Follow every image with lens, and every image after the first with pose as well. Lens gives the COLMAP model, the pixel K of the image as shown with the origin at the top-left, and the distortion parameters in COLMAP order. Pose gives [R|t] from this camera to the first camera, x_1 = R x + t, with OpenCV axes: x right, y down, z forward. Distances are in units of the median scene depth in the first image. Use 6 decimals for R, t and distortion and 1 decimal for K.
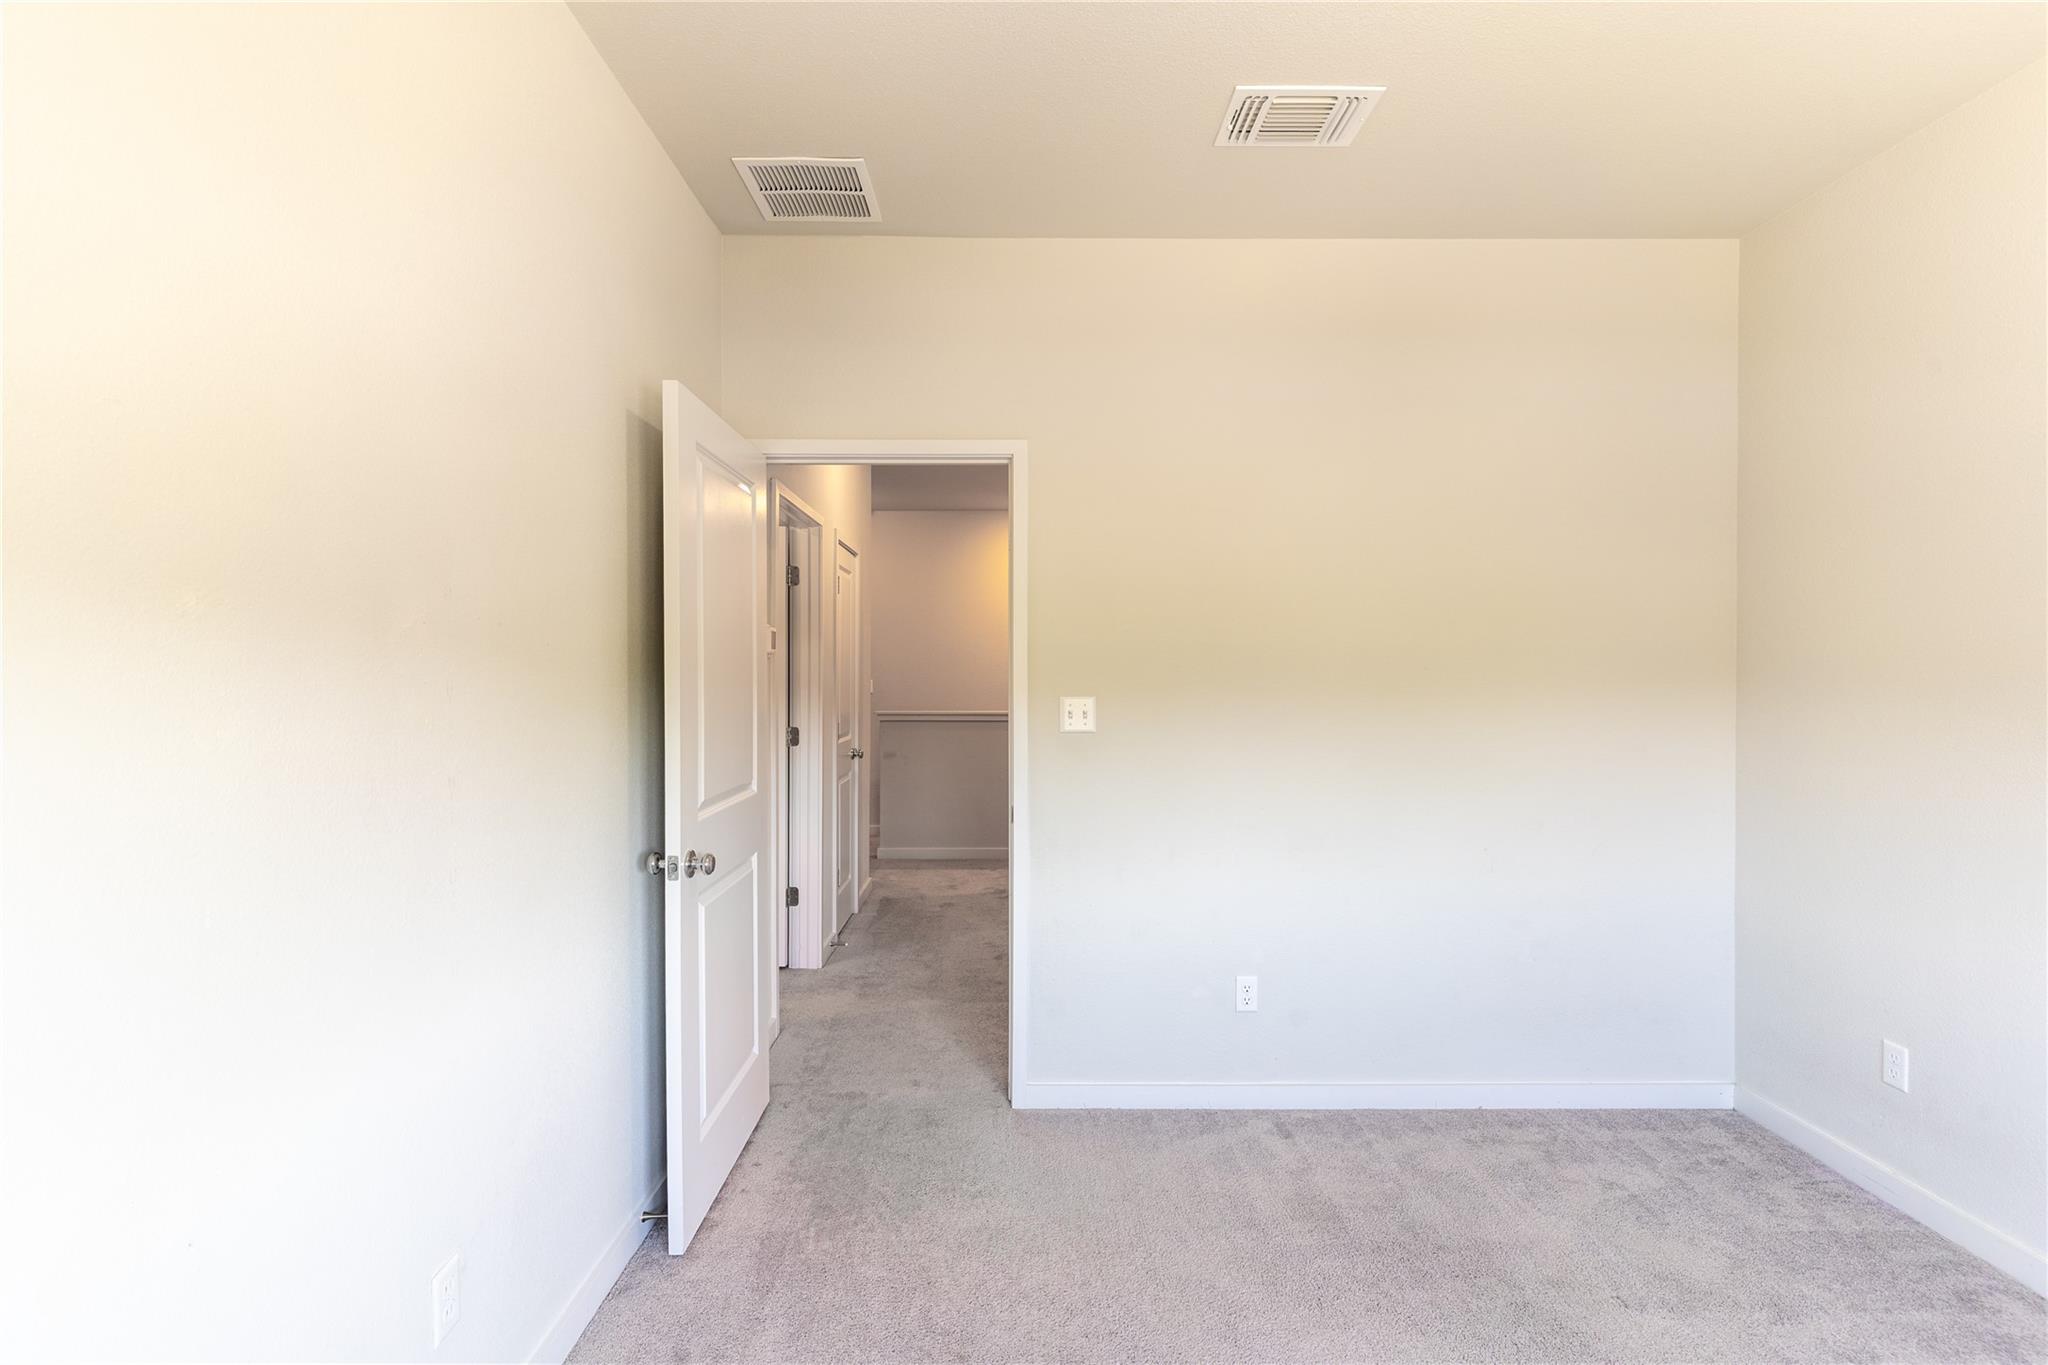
lens RADIAL K [[977.9, 0, 1016.3], [0, 977.9, 683.9], [0, 0, 1]] dist [0.000094, -0.000550]
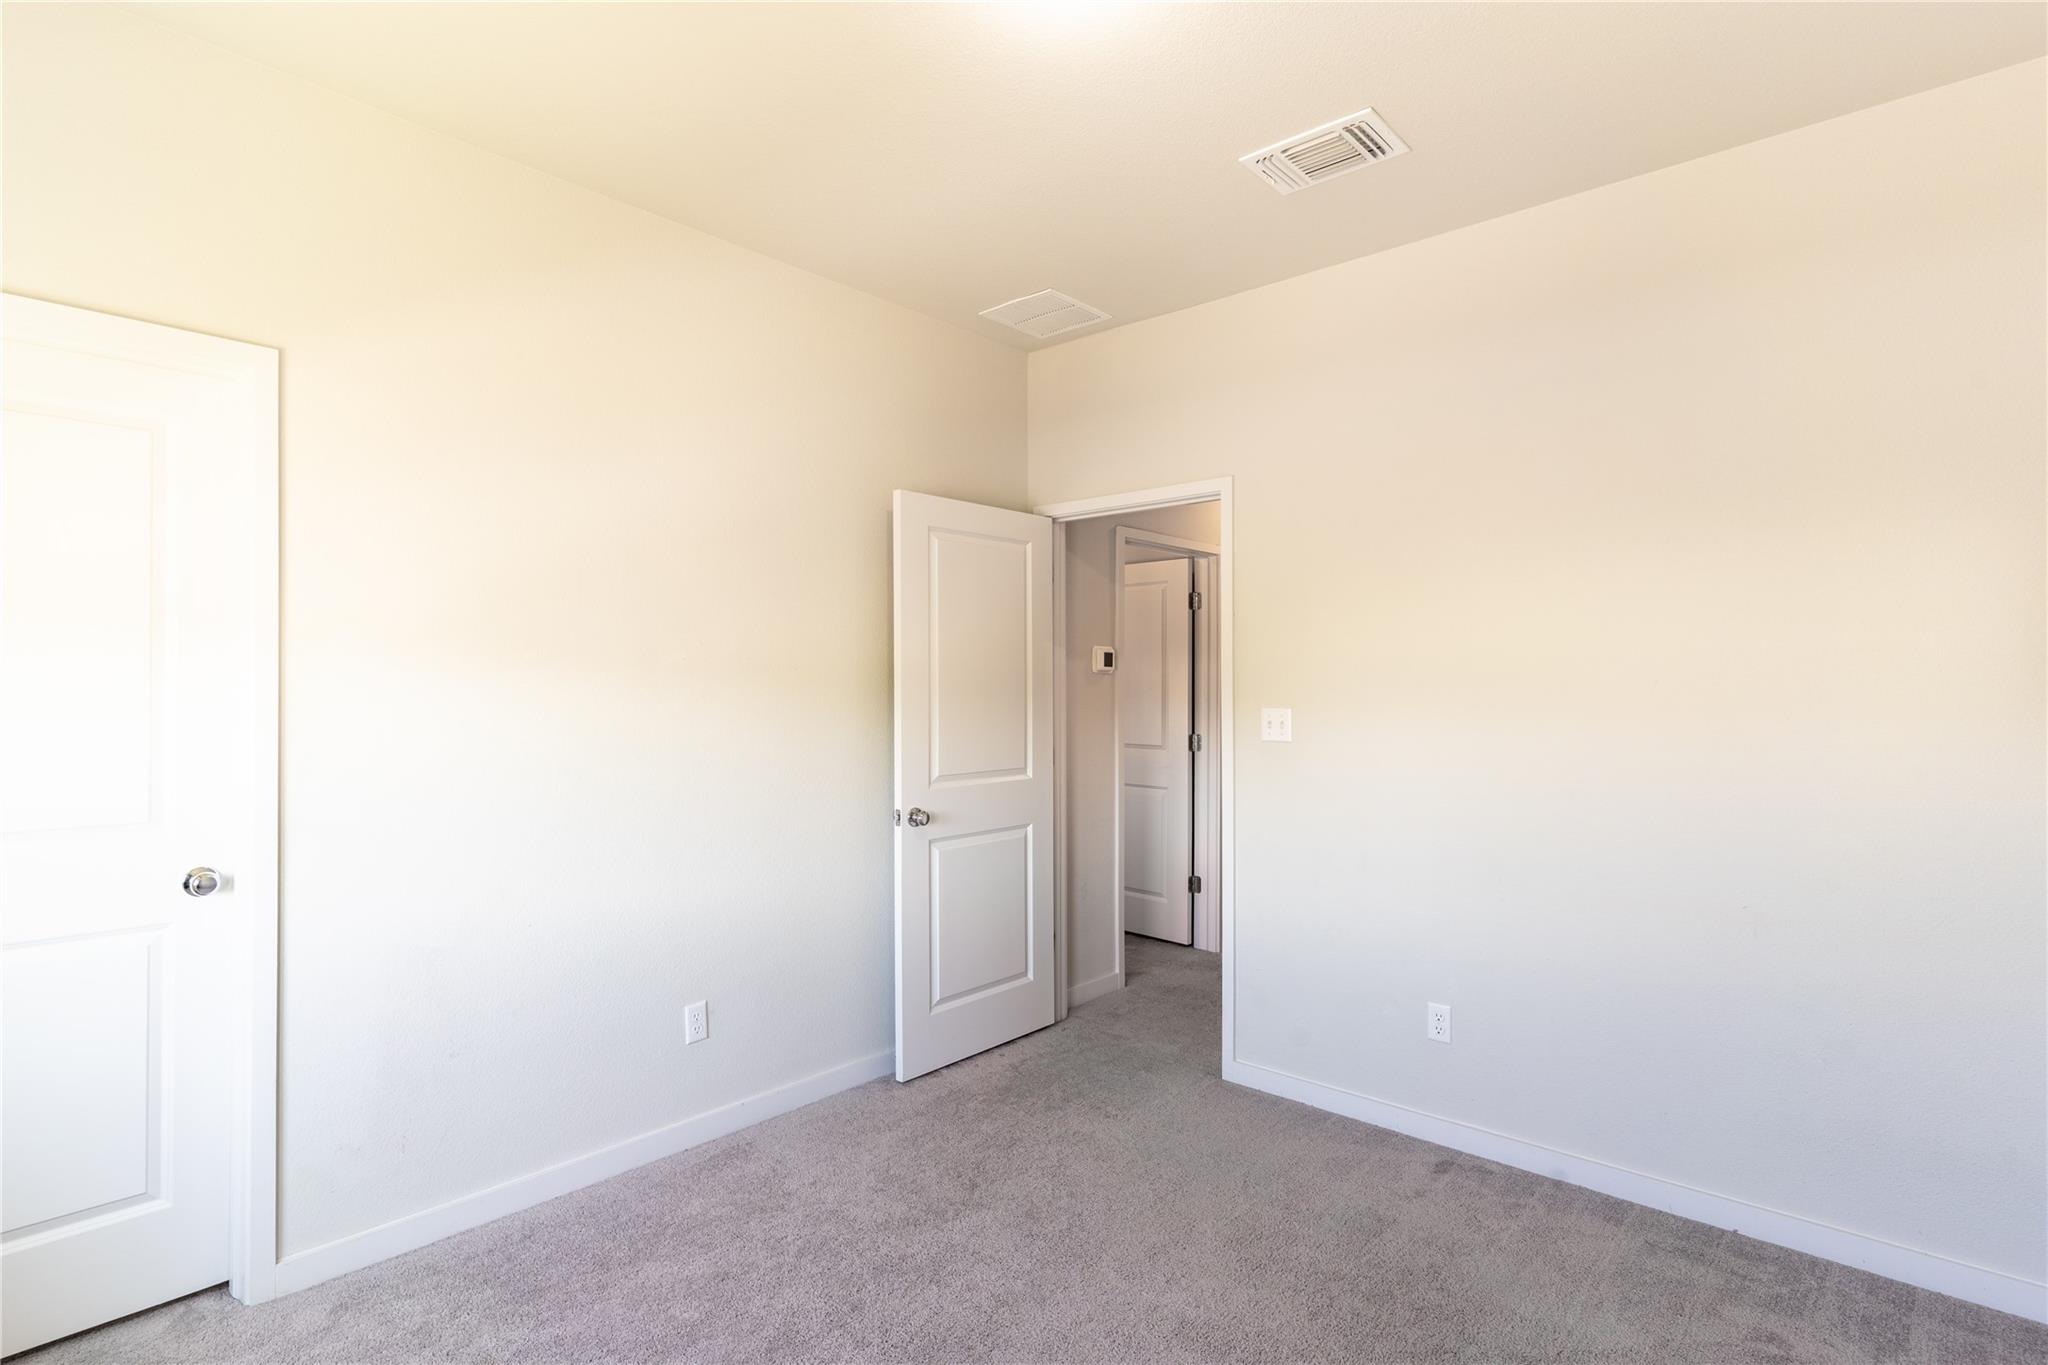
lens RADIAL K [[1012.1, 0, 1018.2], [0, 1012.1, 685.3], [0, 0, 1]] dist [0.001310, -0.000455]
pose [[0.740547, -0.000718, -0.672004, 0.602373], [-0.009165, 0.999896, -0.011167, 0.003170], [0.671942, 0.014428, 0.740463, -0.010803]]
